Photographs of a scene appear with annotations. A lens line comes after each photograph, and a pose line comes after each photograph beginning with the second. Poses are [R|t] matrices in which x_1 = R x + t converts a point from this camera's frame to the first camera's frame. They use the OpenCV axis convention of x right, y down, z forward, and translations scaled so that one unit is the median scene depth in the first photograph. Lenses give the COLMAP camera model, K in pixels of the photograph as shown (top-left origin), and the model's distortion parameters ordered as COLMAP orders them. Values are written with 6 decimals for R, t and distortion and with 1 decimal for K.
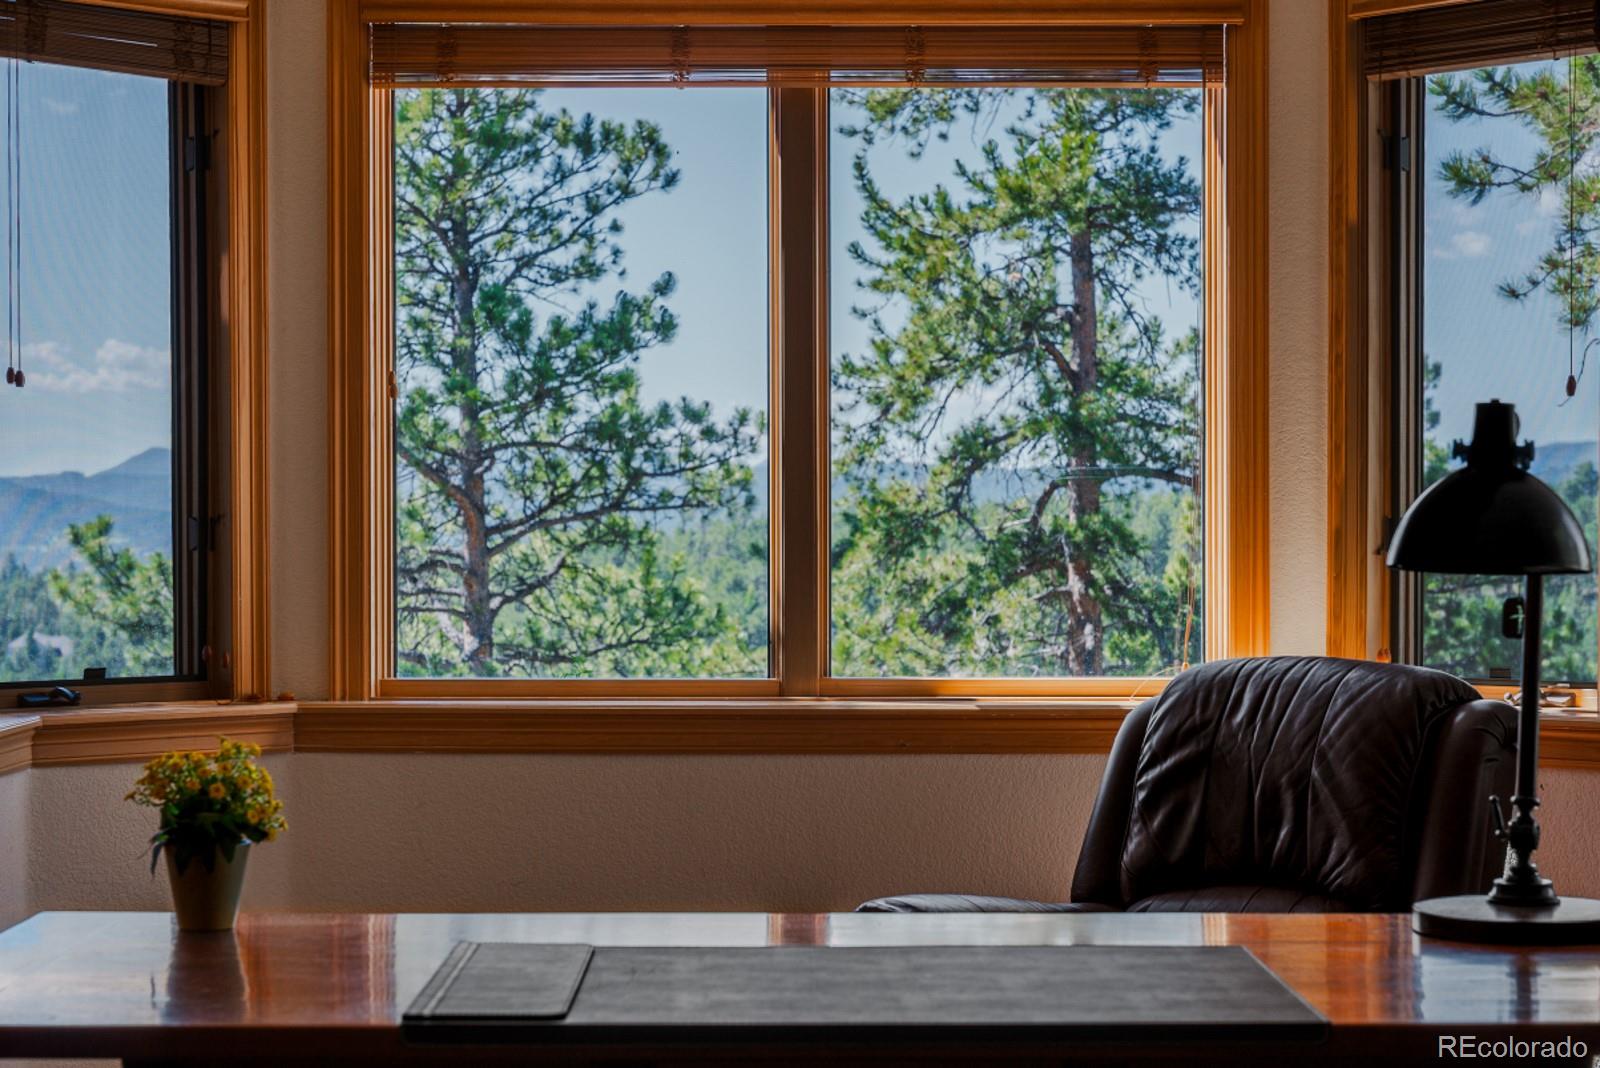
lens RADIAL K [[3237.8, 0, 812.9], [0, 3237.8, 539.0], [0, 0, 1]] dist [0.211544, 0.000000]
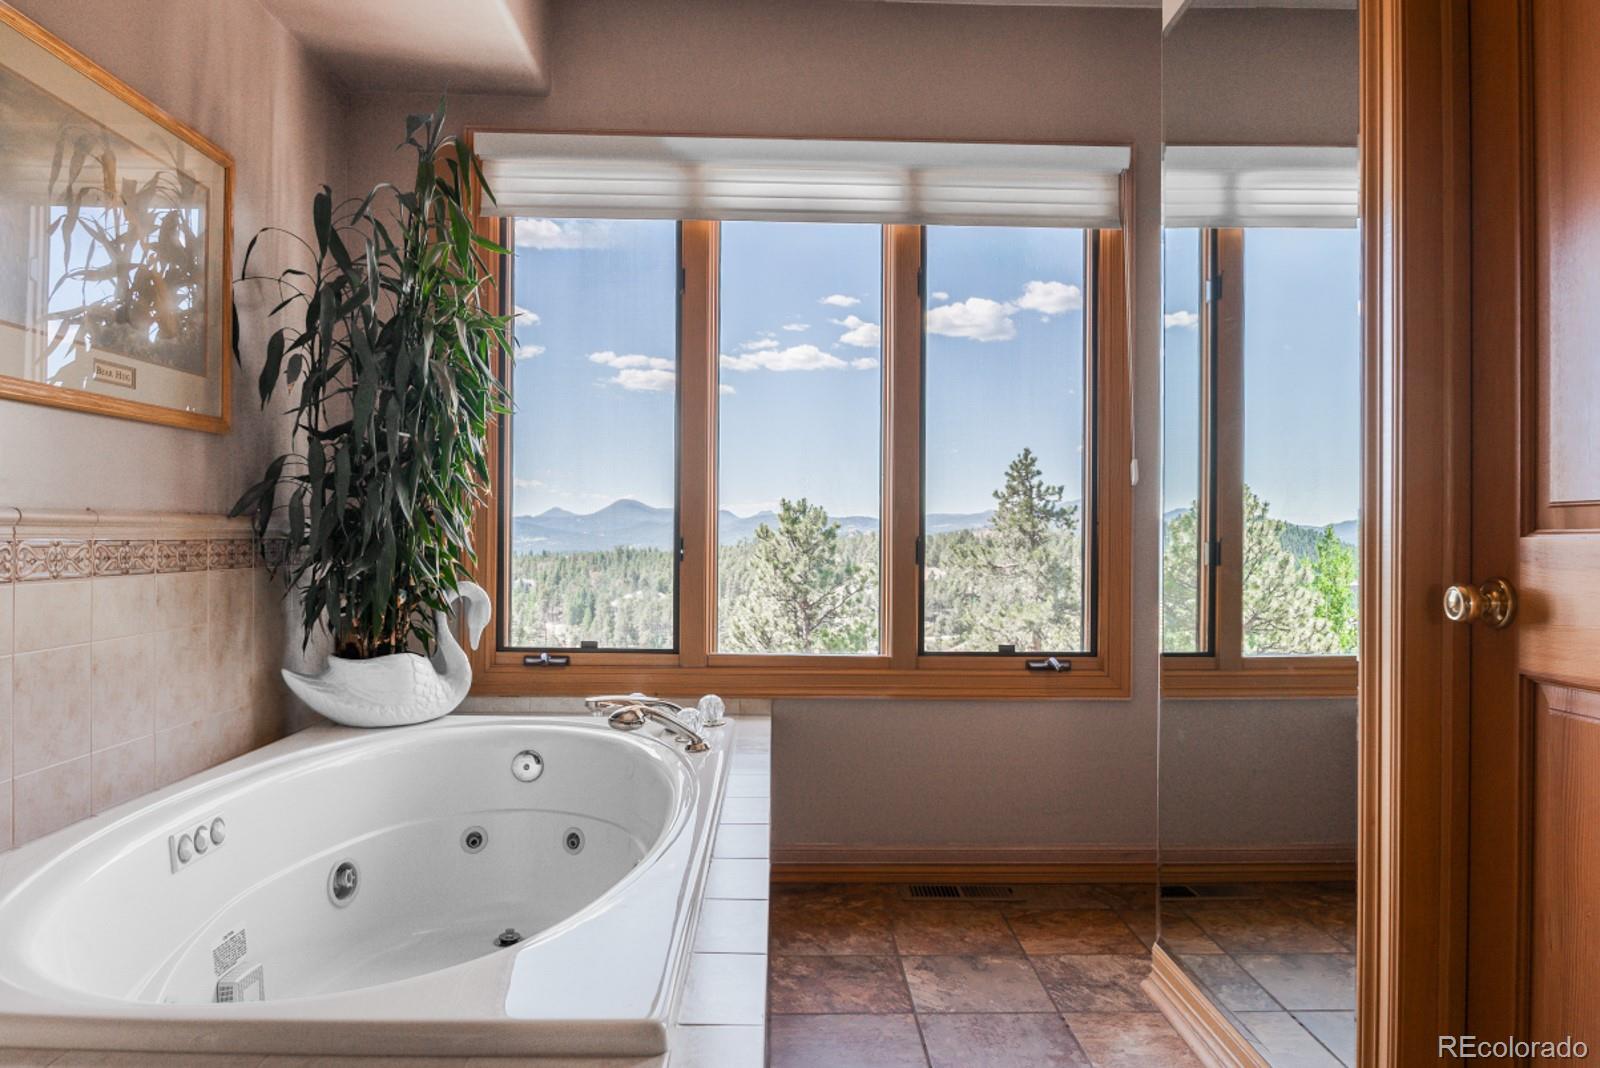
lens RADIAL K [[1079.1, 0, 801.1], [0, 1079.1, 537.2], [0, 0, 1]] dist [0.000000, -0.011887]
pose [[0.999486, 0.007139, 0.031254, -0.141608], [-0.007265, 0.999966, 0.003924, -0.155008], [-0.031225, -0.004149, 0.999504, 0.044861]]
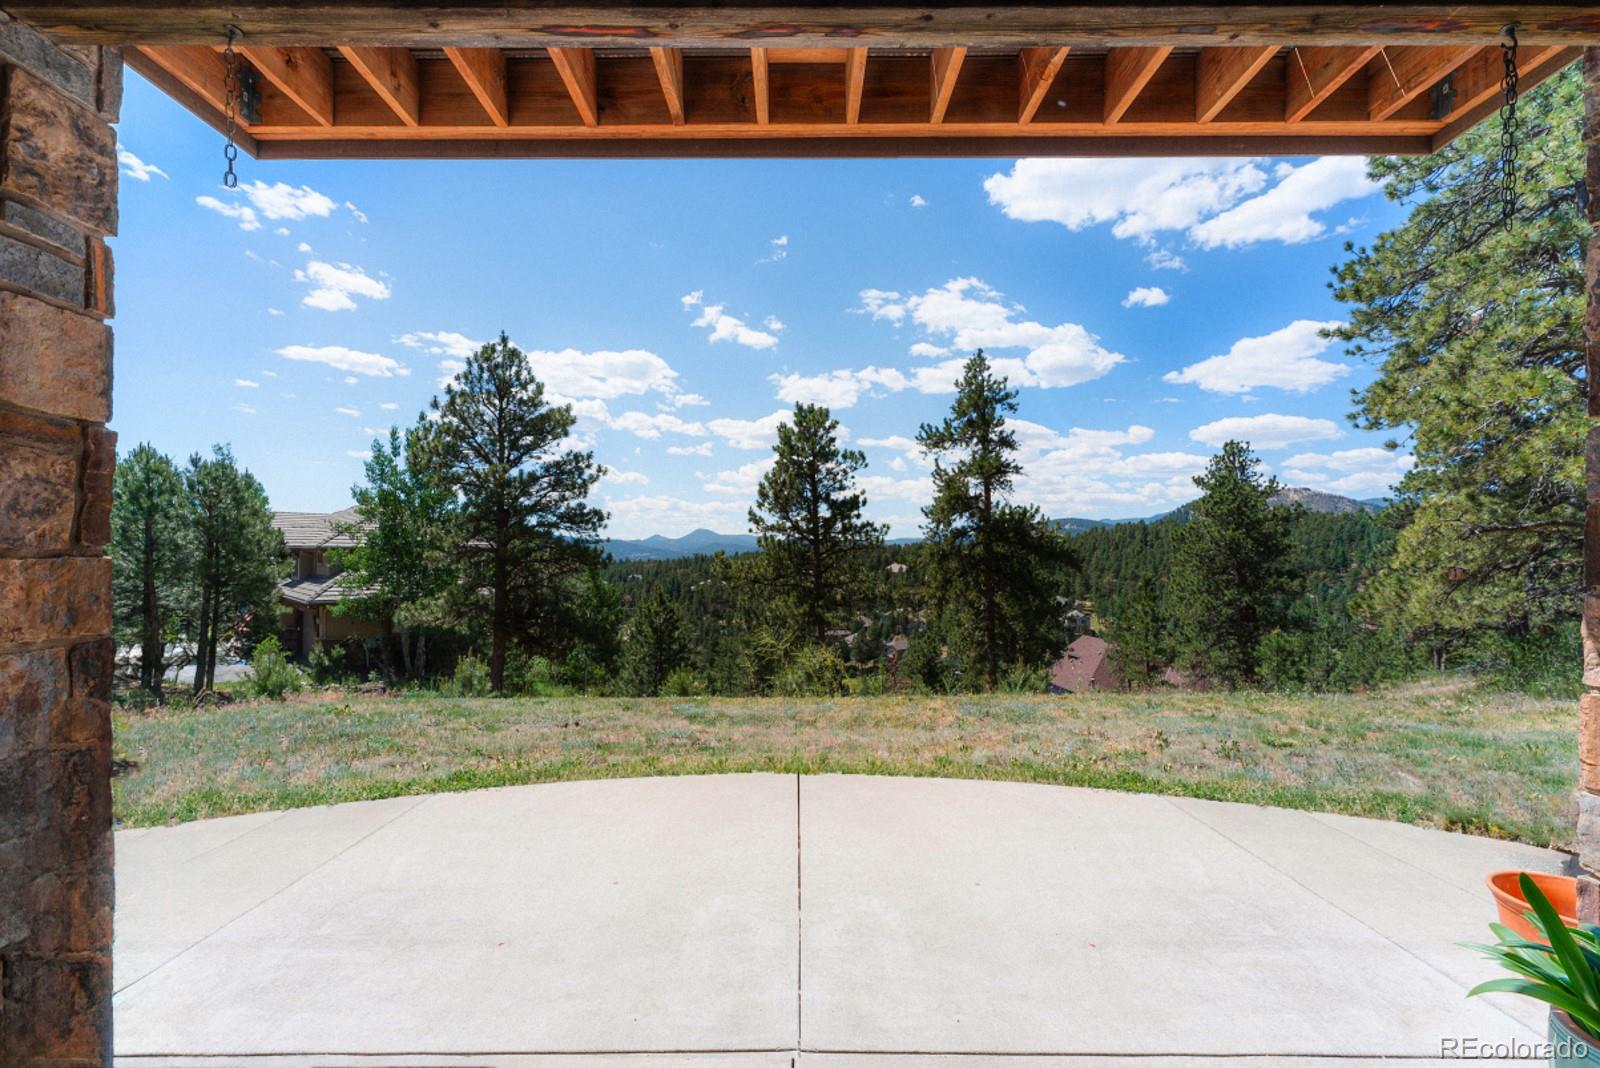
lens RADIAL K [[695.3, 0, 790.4], [0, 695.3, 558.7], [0, 0, 1]] dist [0.012904, 0.000038]
pose [[0.999978, 0.005823, -0.003132, -0.132249], [-0.005805, 0.999967, 0.005767, -0.002529], [0.003166, -0.005748, 0.999978, 0.159682]]
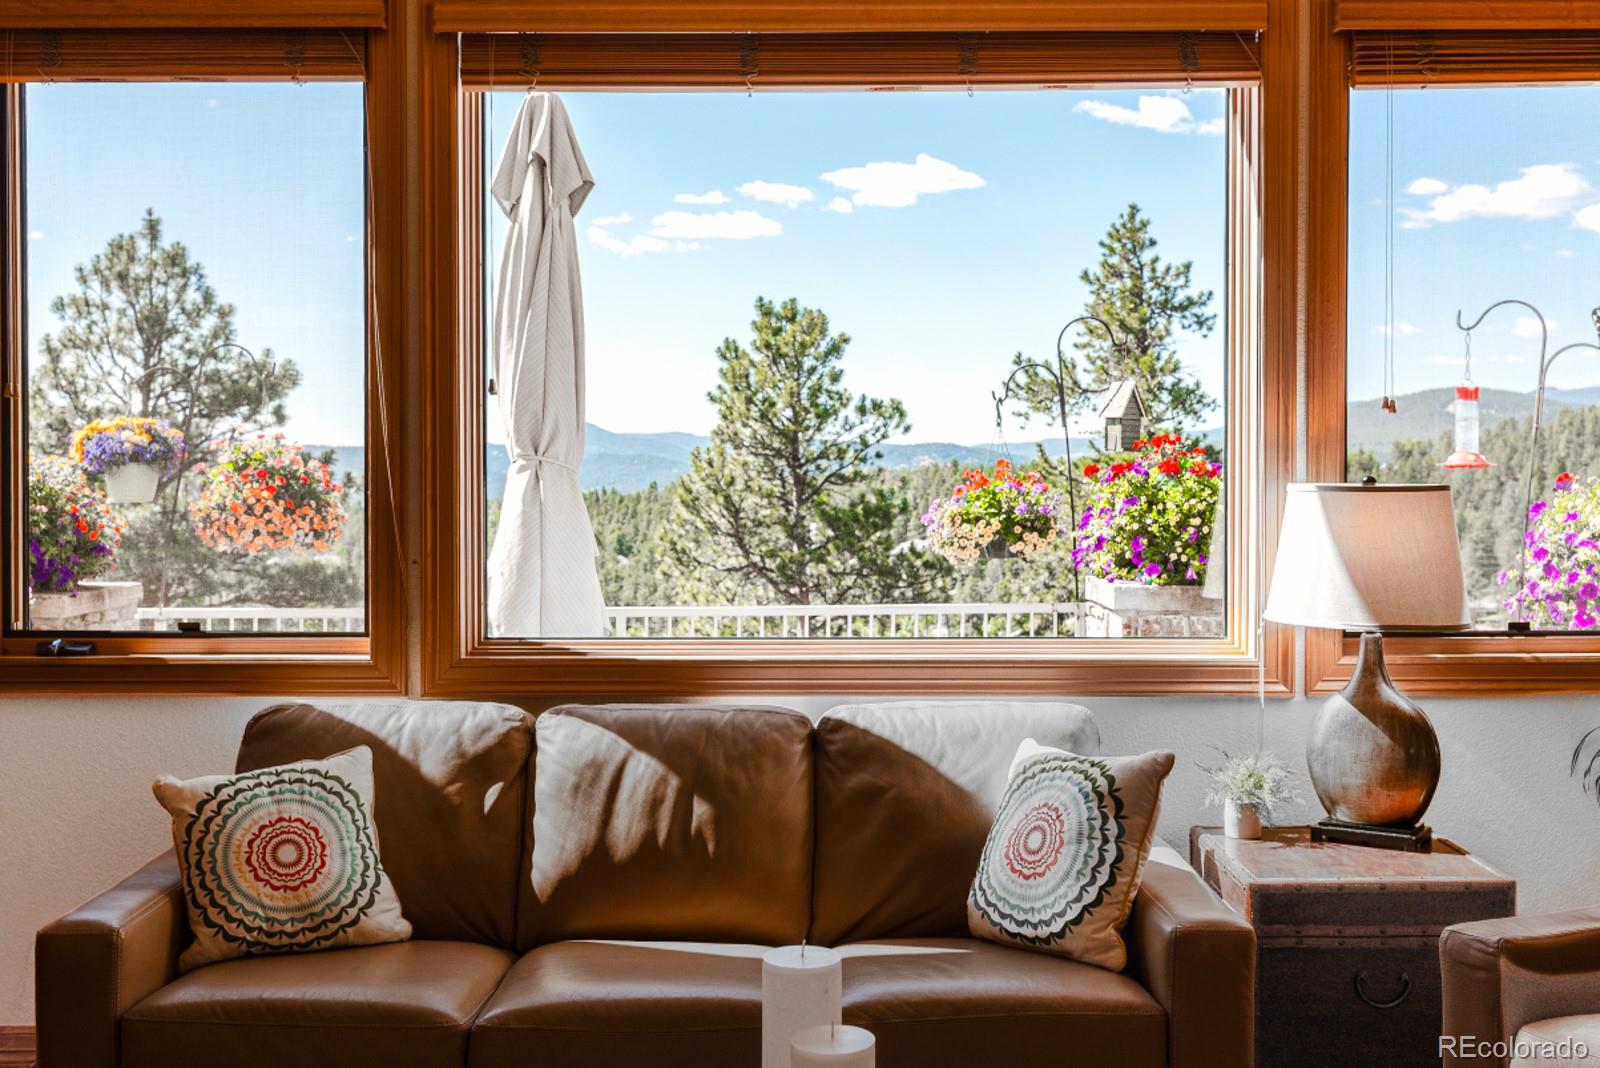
lens RADIAL K [[1698.1, 0, 810.6], [0, 1698.1, 505.8], [0, 0, 1]] dist [0.014080, 0.000000]
pose [[0.999945, -0.001736, 0.010382, -0.109512], [0.001545, 0.999829, 0.018450, -0.085013], [-0.010413, -0.018433, 0.999776, 0.028324]]
